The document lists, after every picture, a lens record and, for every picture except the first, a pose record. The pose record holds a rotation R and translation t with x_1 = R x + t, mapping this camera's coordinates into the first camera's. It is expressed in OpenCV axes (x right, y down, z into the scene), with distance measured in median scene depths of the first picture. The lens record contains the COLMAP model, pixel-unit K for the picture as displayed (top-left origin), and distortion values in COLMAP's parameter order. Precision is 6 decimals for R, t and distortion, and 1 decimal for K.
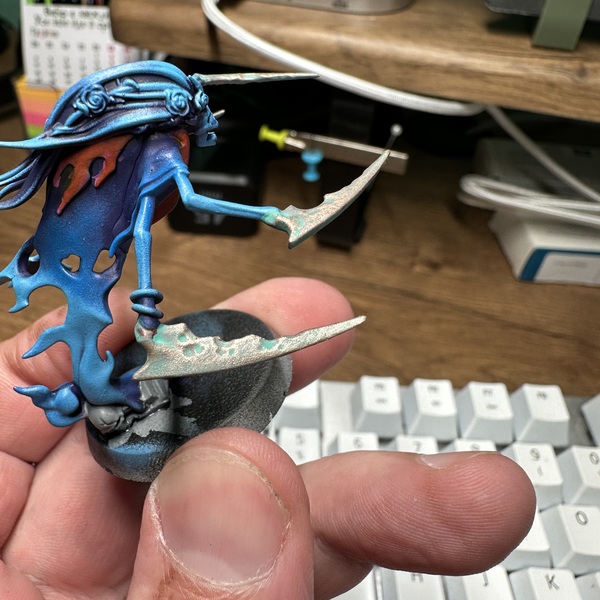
lens RADIAL K [[557.6, 0, 253.0], [0, 557.6, 269.6], [0, 0, 1]] dist [-0.017820, 0.000000]
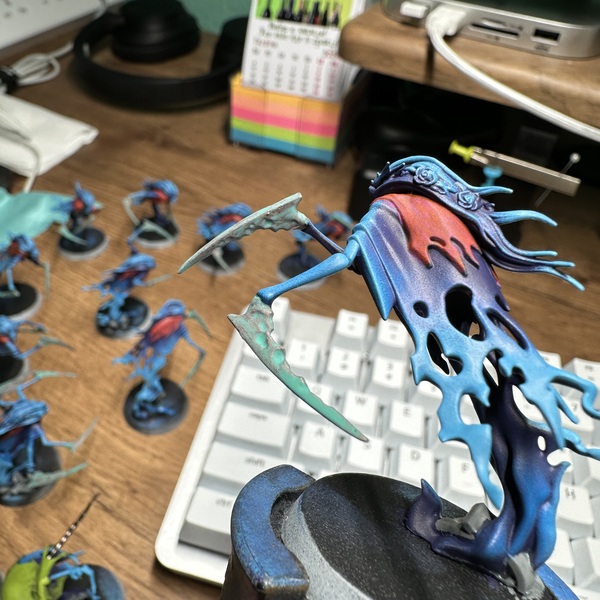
lens RADIAL K [[557.6, 0, 261.6], [0, 557.6, 276.5], [0, 0, 1]] dist [-0.017820, 0.000000]
pose [[0.981060, 0.144026, -0.129529, -0.188282], [-0.143907, 0.989537, 0.010327, 0.075398], [0.129661, 0.008509, 0.991522, -0.229859]]
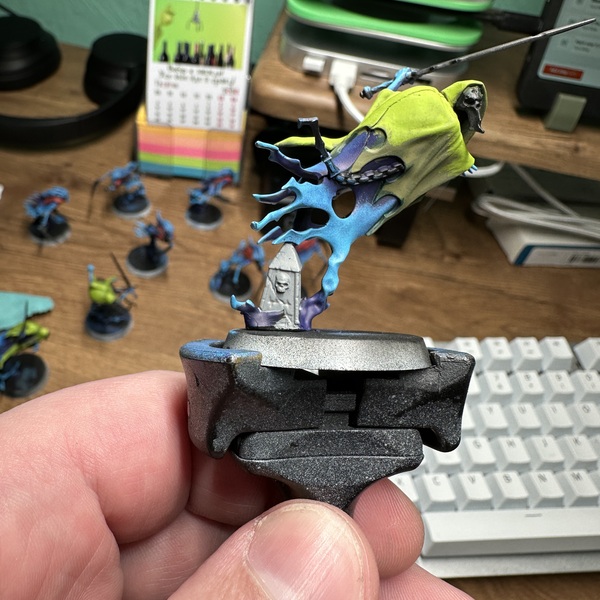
lens RADIAL K [[557.6, 0, 234.6], [0, 557.6, 263.1], [0, 0, 1]] dist [-0.017820, 0.000000]
pose [[0.989690, -0.039140, 0.137774, -0.499583], [0.028746, 0.996645, 0.076635, -0.131045], [-0.140311, -0.071884, 0.987495, -0.391691]]
